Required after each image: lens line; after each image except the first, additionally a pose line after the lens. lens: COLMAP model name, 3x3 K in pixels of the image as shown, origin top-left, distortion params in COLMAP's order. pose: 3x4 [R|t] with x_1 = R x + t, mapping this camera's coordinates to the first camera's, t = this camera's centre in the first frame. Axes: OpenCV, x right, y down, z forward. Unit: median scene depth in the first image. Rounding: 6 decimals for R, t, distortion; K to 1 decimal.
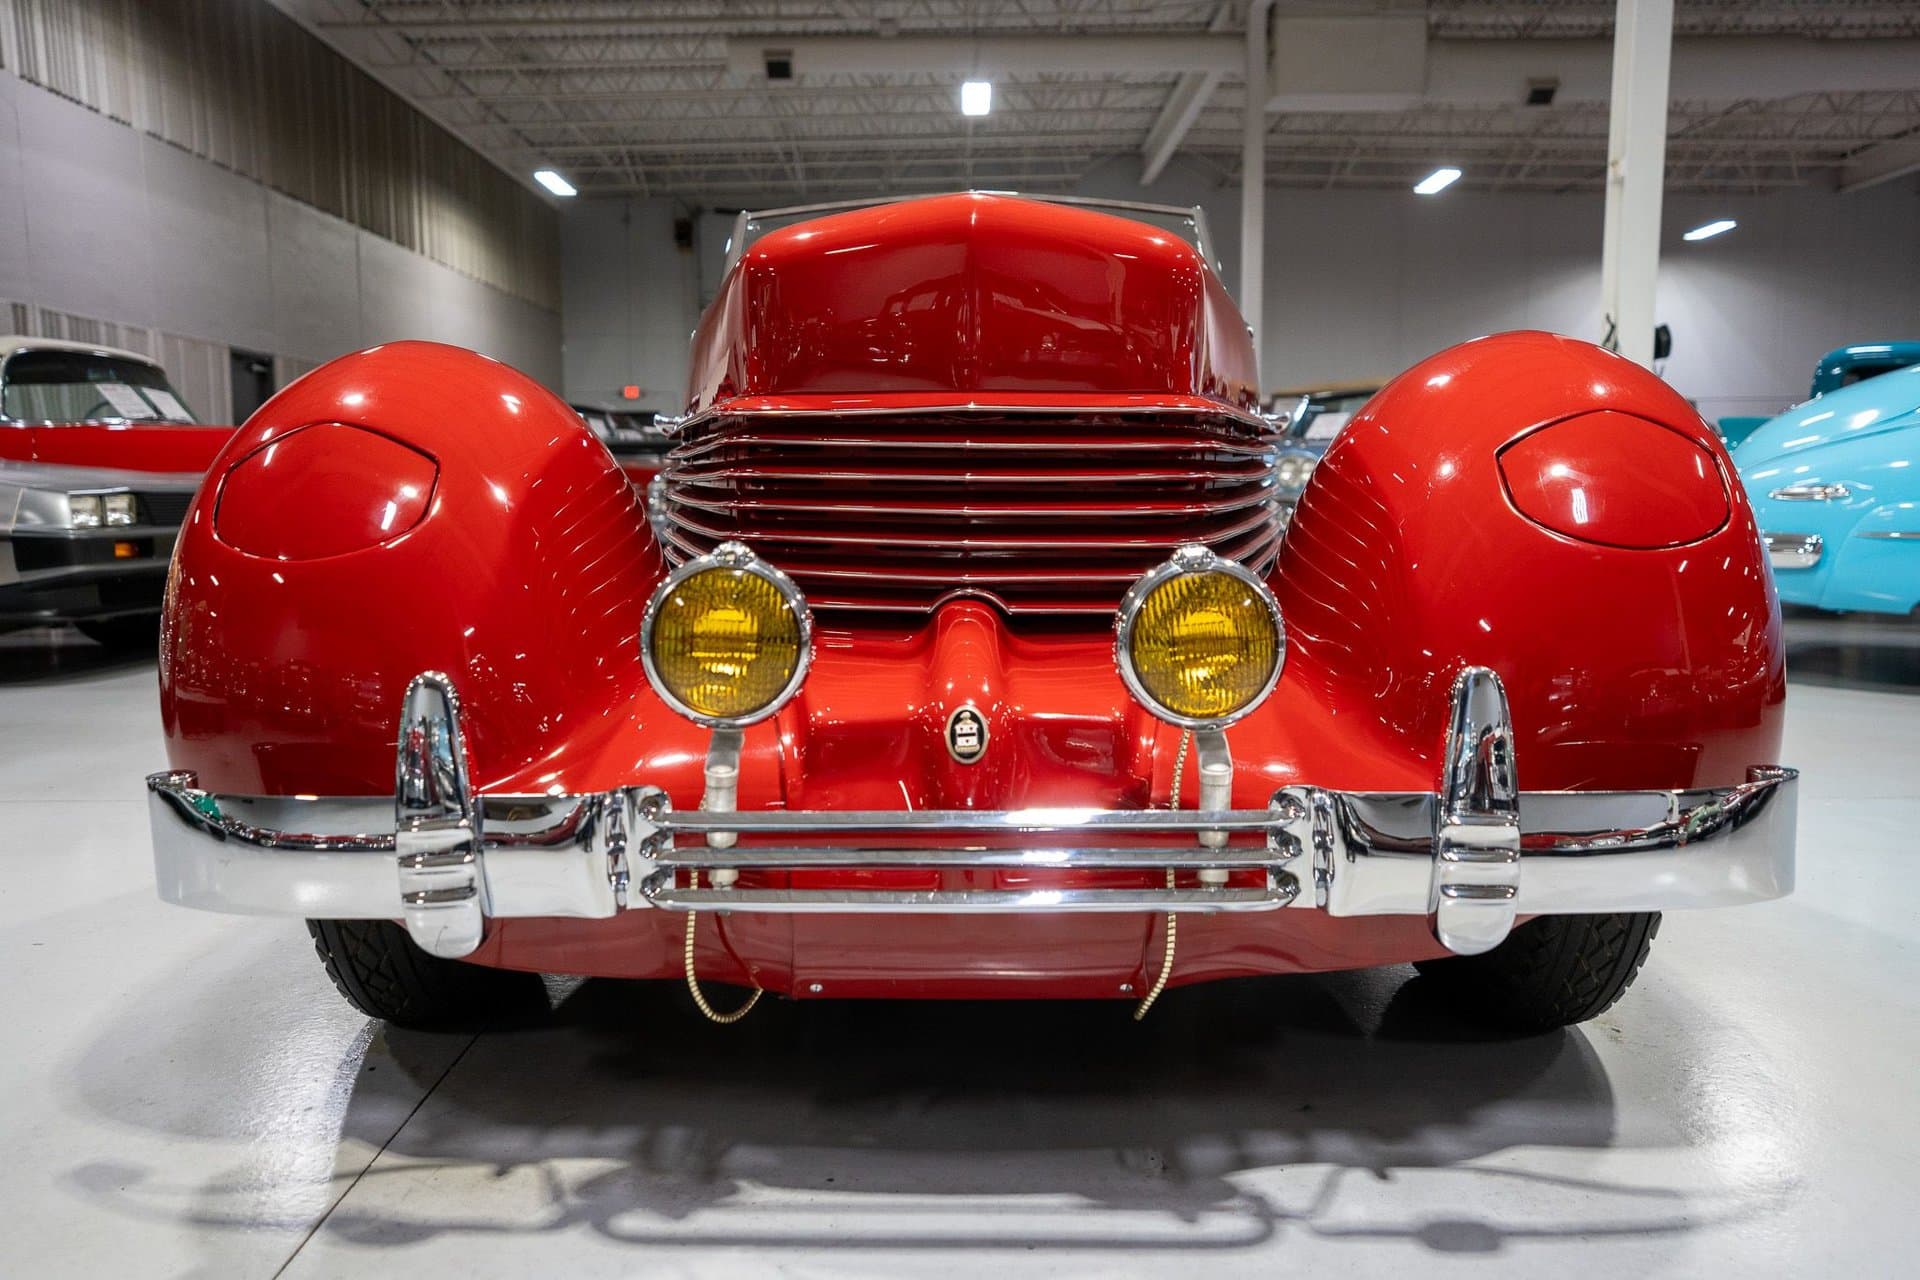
lens RADIAL K [[1427.3, 0, 962.2], [0, 1427.3, 656.3], [0, 0, 1]] dist [0.002379, 0.053774]
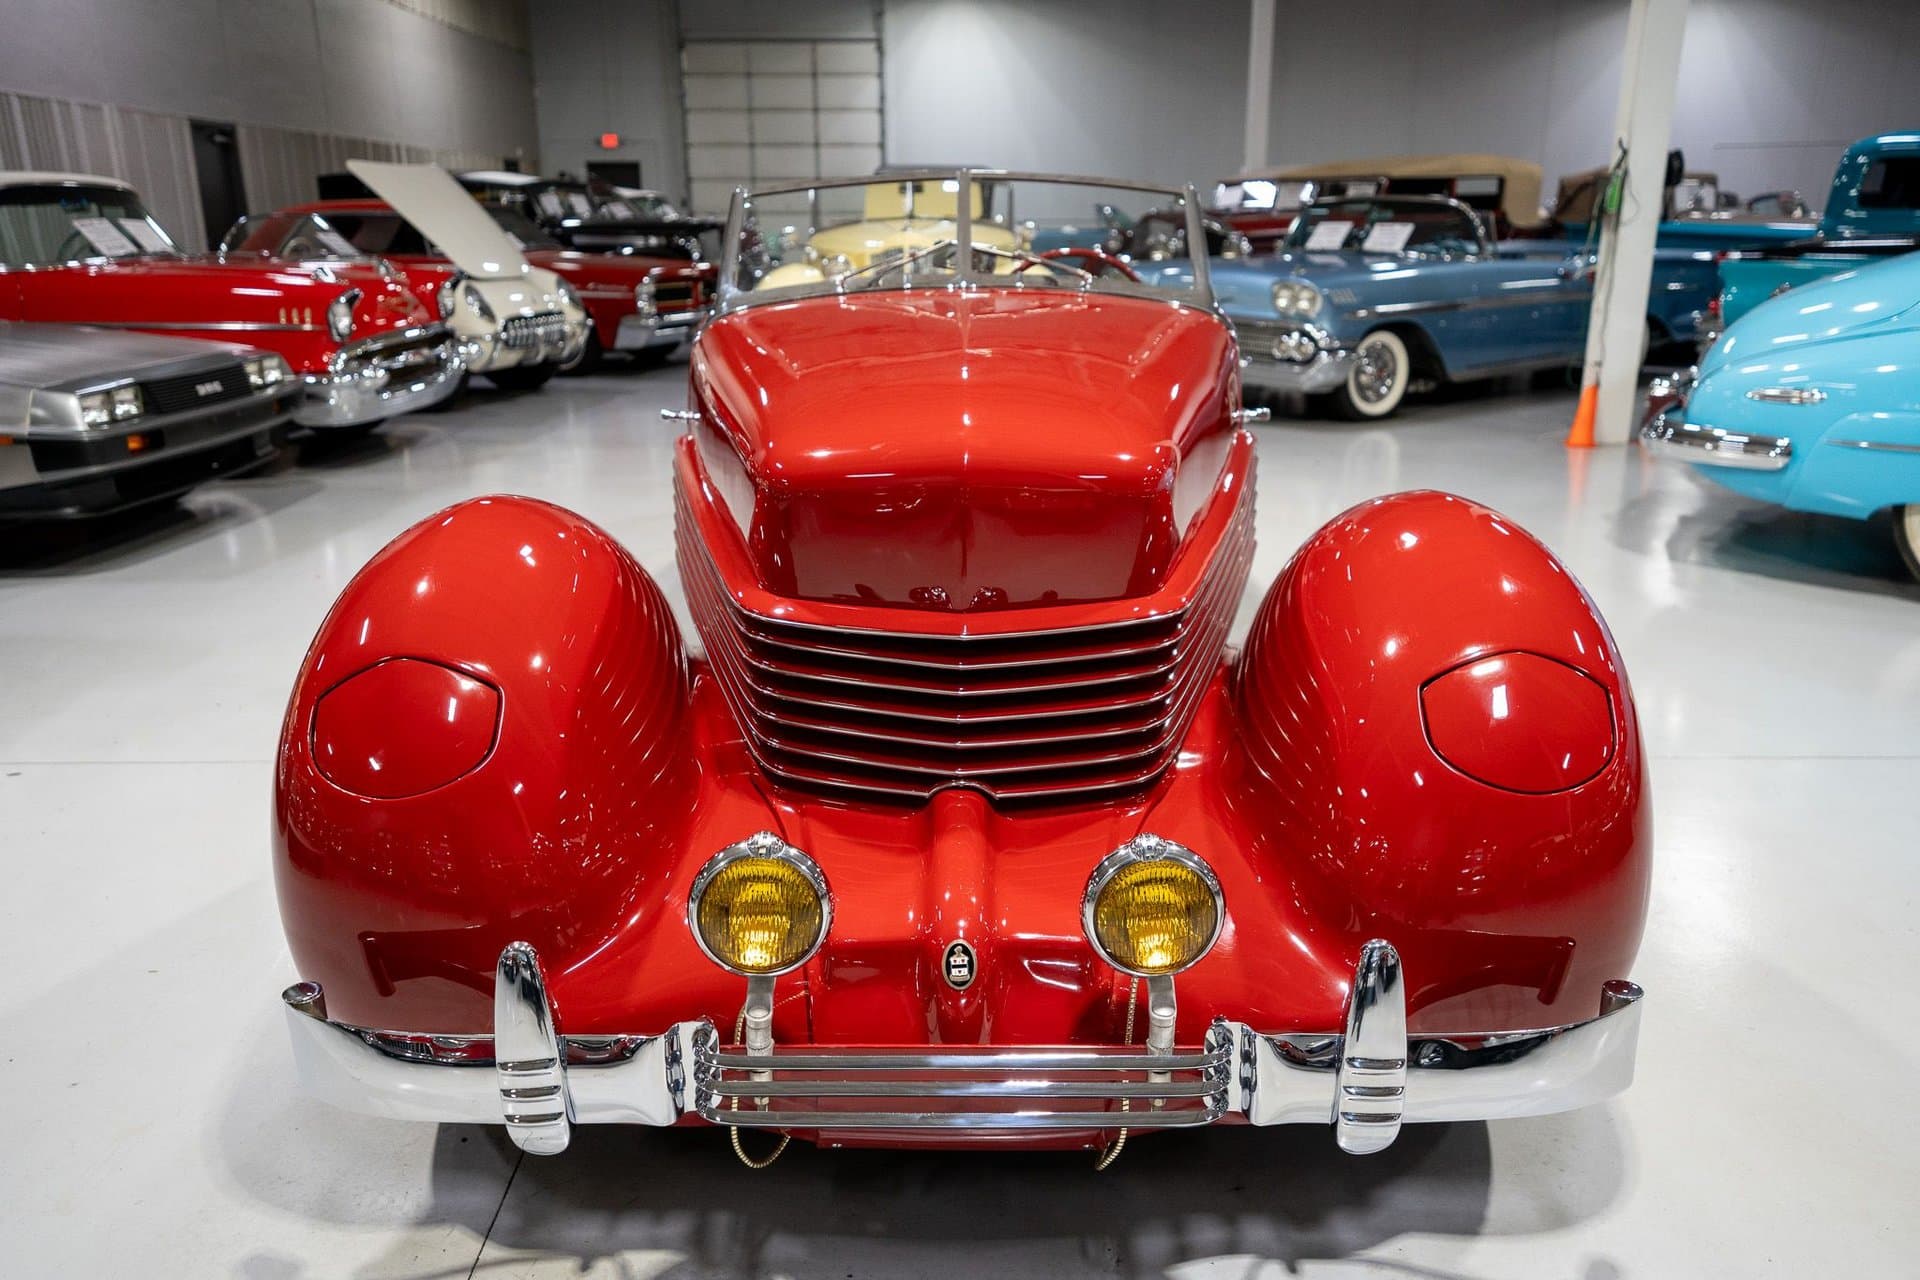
lens RADIAL K [[1441.9, 0, 960.0], [0, 1441.9, 640.0], [0, 0, 1]] dist [0.004550, 0.053983]
pose [[0.999996, 0.000375, 0.002625, 0.000425], [-0.000839, 0.983868, 0.178896, -0.365536], [-0.002515, -0.178897, 0.983865, -0.128655]]
